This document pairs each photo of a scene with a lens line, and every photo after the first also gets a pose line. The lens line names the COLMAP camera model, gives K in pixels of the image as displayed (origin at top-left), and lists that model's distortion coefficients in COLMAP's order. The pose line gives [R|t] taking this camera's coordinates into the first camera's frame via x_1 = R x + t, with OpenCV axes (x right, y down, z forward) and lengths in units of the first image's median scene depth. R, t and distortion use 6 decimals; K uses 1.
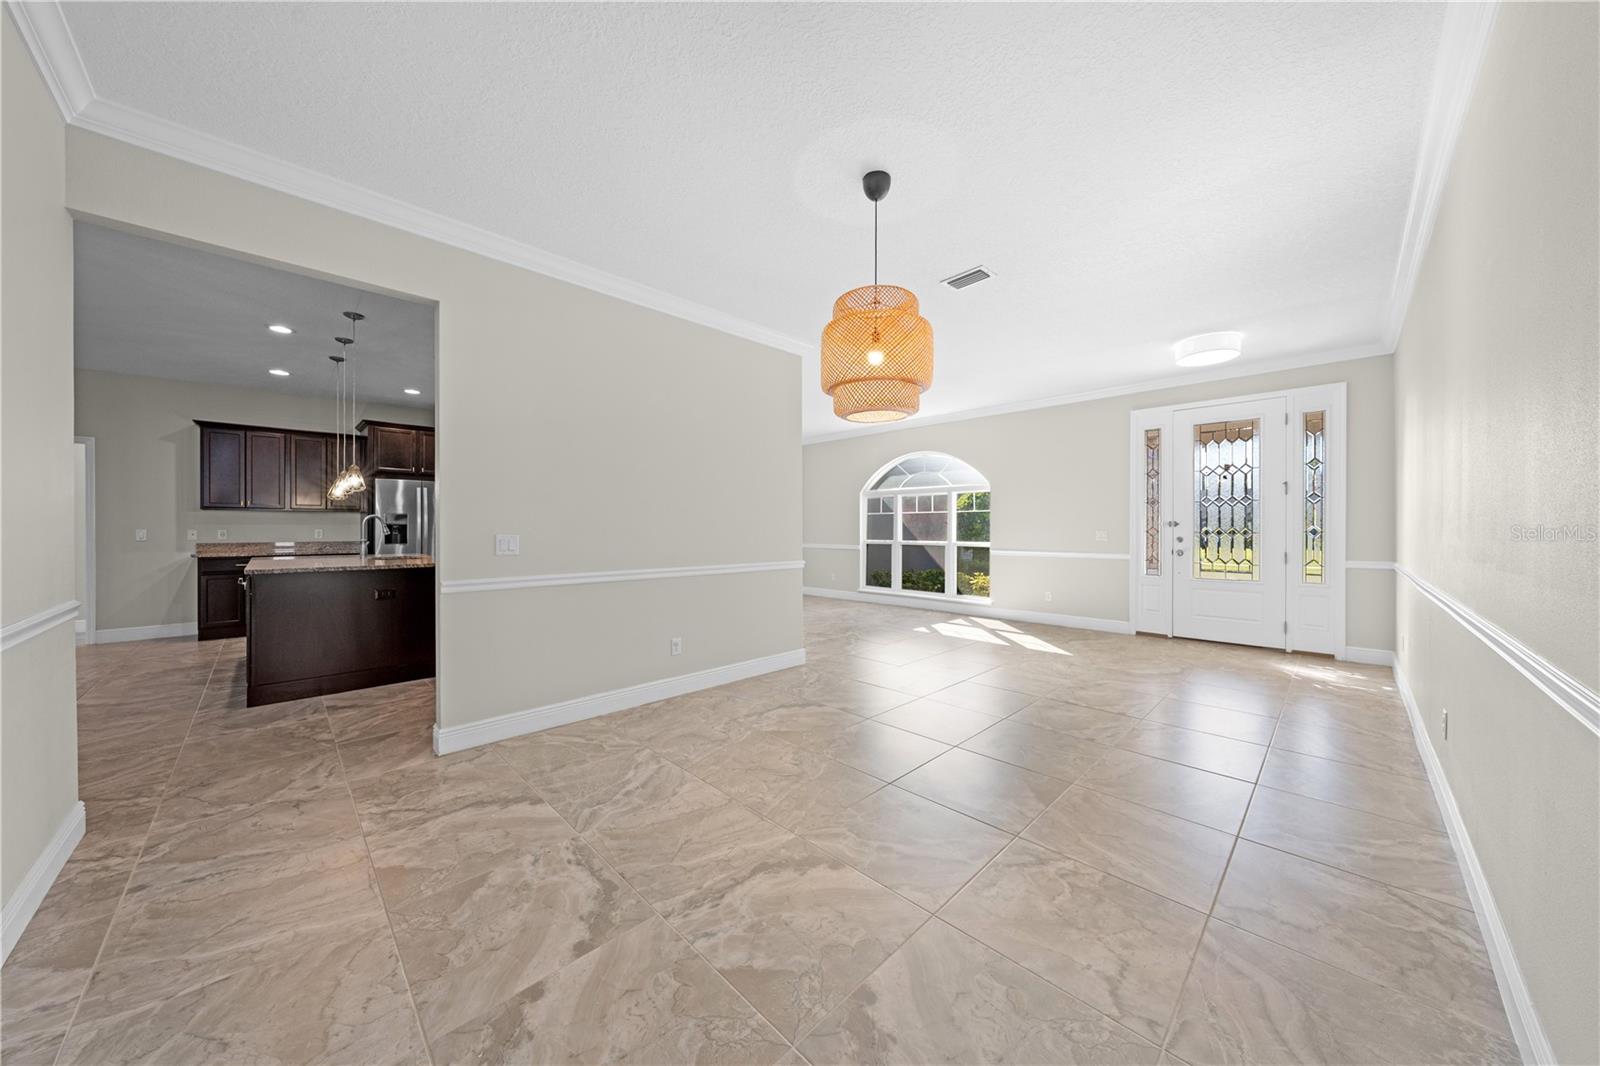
lens RADIAL K [[539.6, 0, 803.1], [0, 539.6, 530.6], [0, 0, 1]] dist [-0.000497, -0.000081]
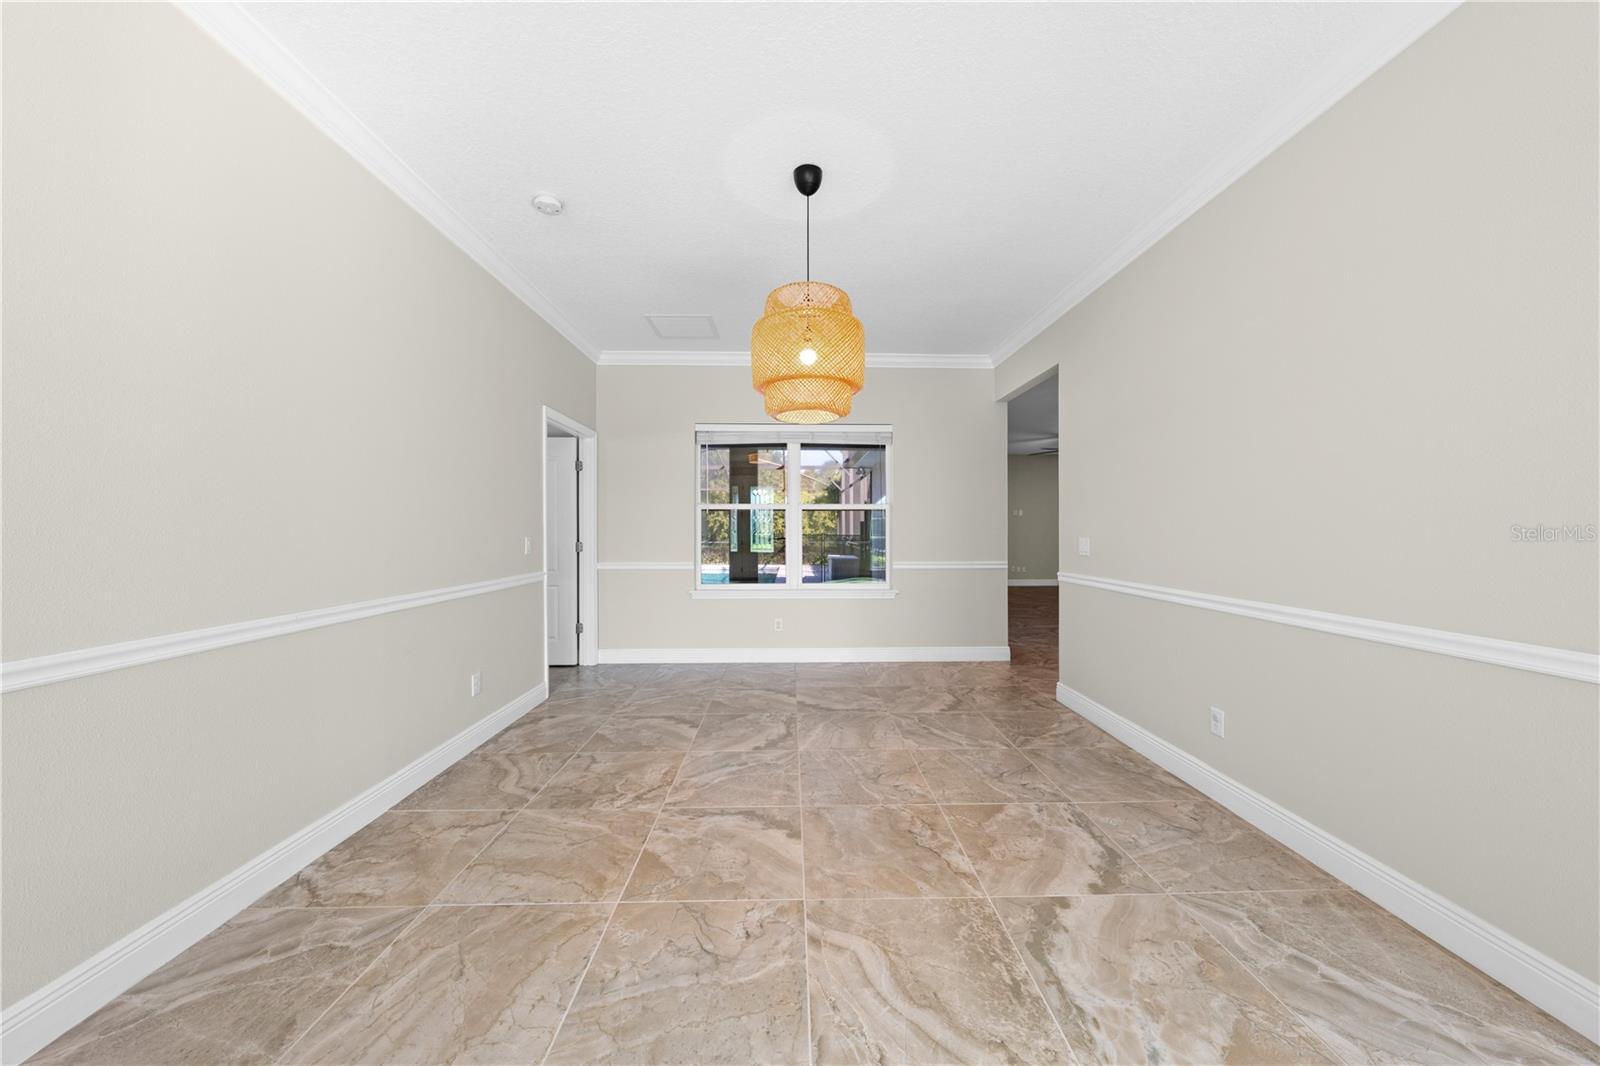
lens RADIAL K [[538.8, 0, 802.1], [0, 538.8, 533.3], [0, 0, 1]] dist [-0.000841, 0.000222]
pose [[-0.687640, 0.004346, -0.726038, 0.846143], [-0.003995, 0.999944, 0.009769, -0.013410], [0.726040, 0.009618, -0.687585, 1.660886]]
